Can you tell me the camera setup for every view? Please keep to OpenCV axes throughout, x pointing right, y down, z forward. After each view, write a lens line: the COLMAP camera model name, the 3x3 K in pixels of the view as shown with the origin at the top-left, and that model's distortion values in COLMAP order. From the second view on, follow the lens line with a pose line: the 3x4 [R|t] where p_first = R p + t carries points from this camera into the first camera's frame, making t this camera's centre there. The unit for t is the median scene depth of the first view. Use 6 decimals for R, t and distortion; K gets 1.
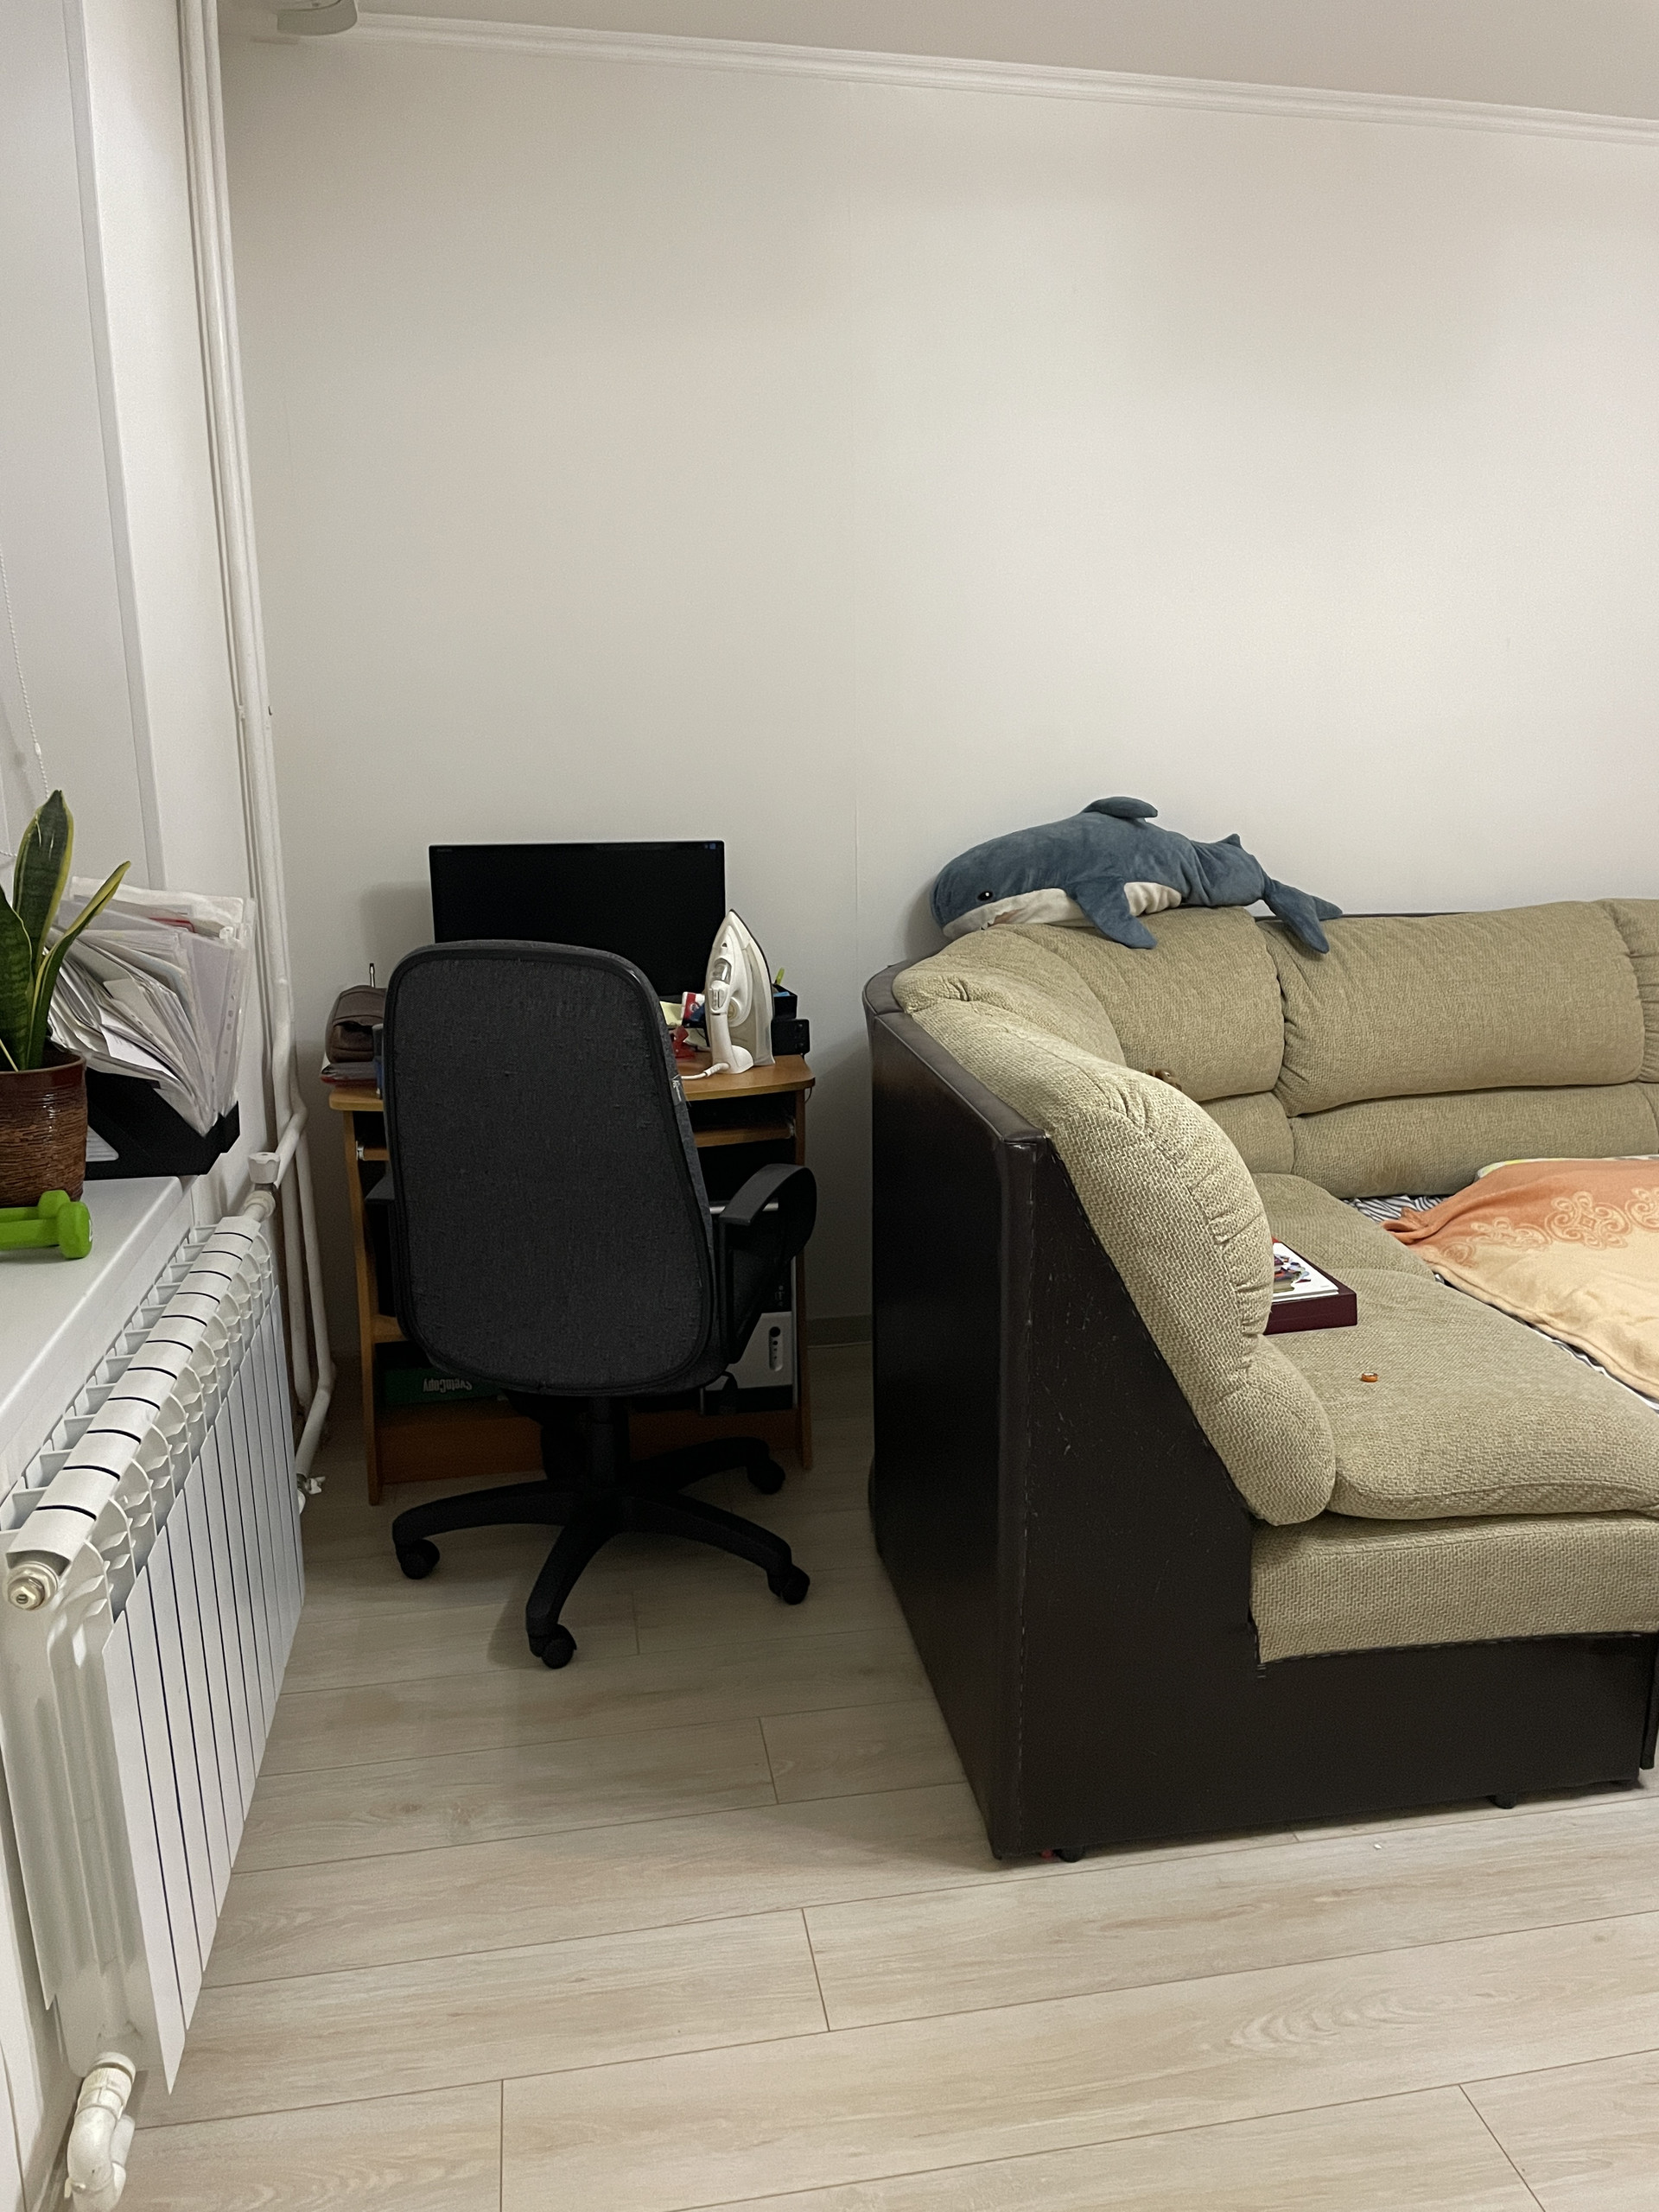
lens RADIAL K [[1673.0, 0, 859.8], [0, 1673.0, 1108.5], [0, 0, 1]] dist [0.094762, -0.135015]
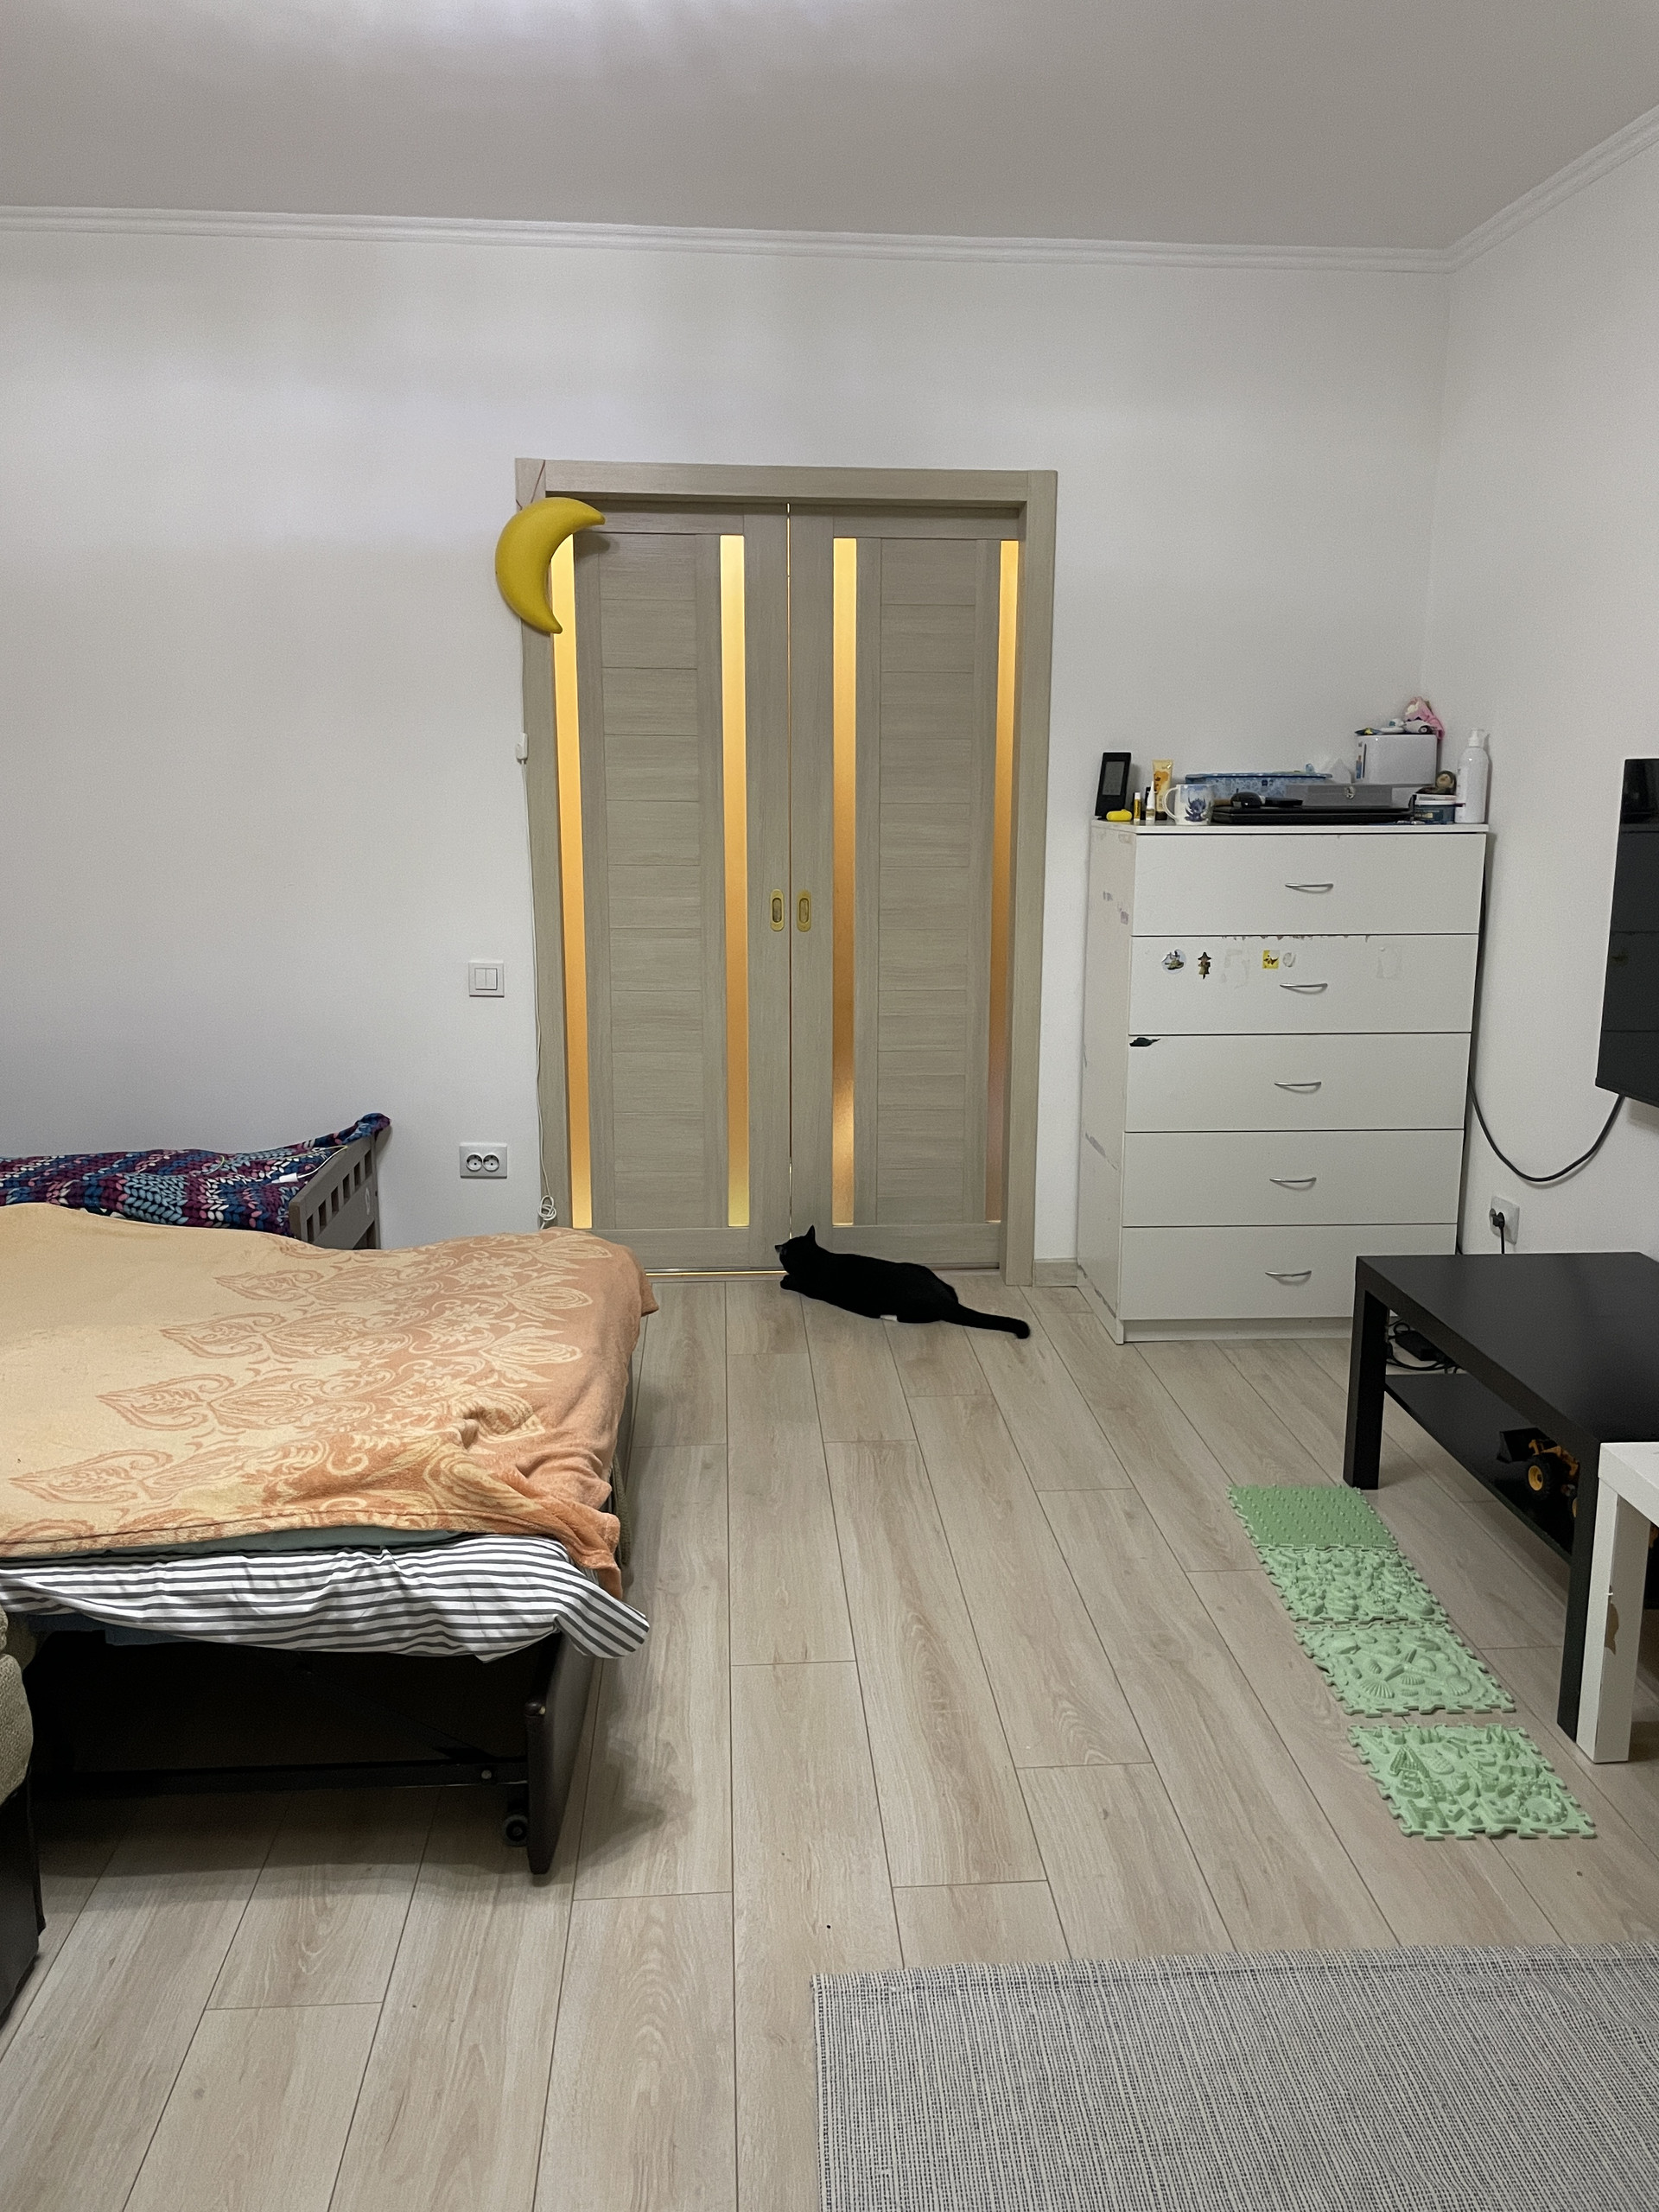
lens RADIAL K [[1680.8, 0, 841.5], [0, 1680.8, 1098.6], [0, 0, 1]] dist [0.095703, -0.133809]
pose [[0.116877, -0.189000, 0.974997, -0.182477], [0.232147, 0.959727, 0.158212, -0.045804], [-0.965633, 0.207851, 0.156046, 0.261016]]
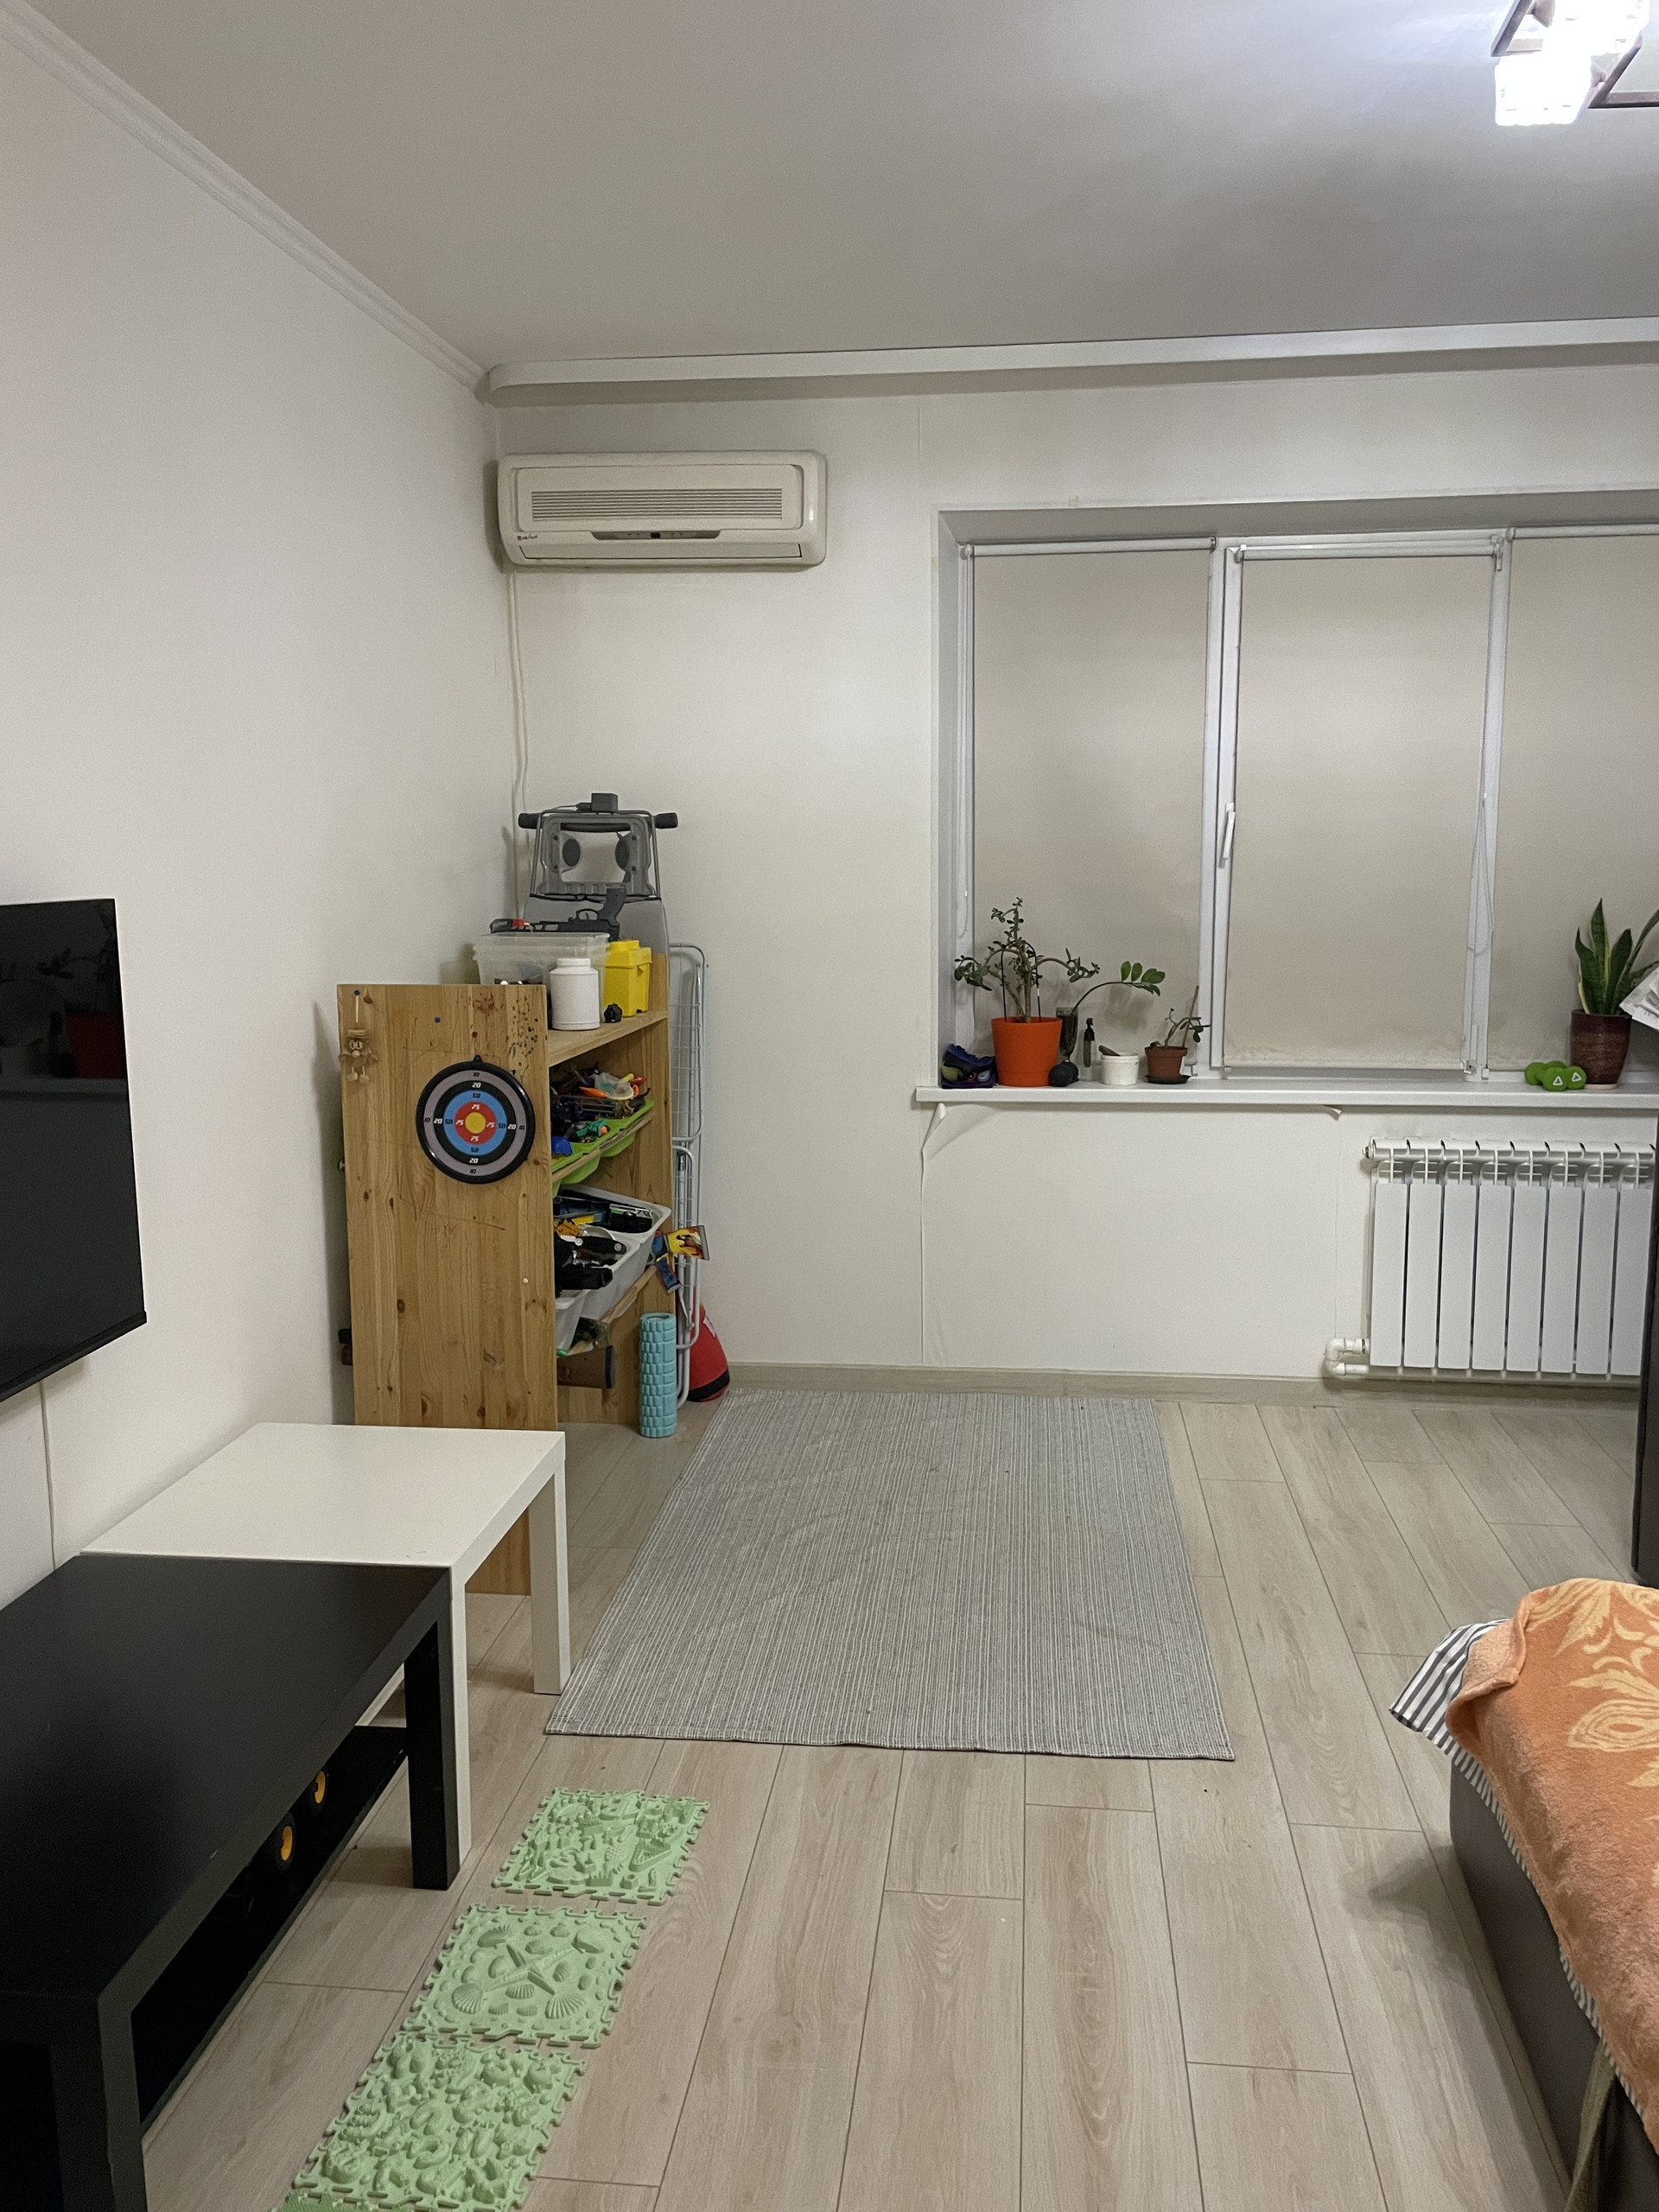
lens RADIAL K [[1672.6, 0, 837.5], [0, 1672.6, 1097.3], [0, 0, 1]] dist [0.113950, -0.160990]
pose [[-0.301132, 0.142961, -0.942805, 1.136135], [-0.217470, 0.952348, 0.213868, -0.105536], [0.928454, 0.269434, -0.255692, 0.381450]]
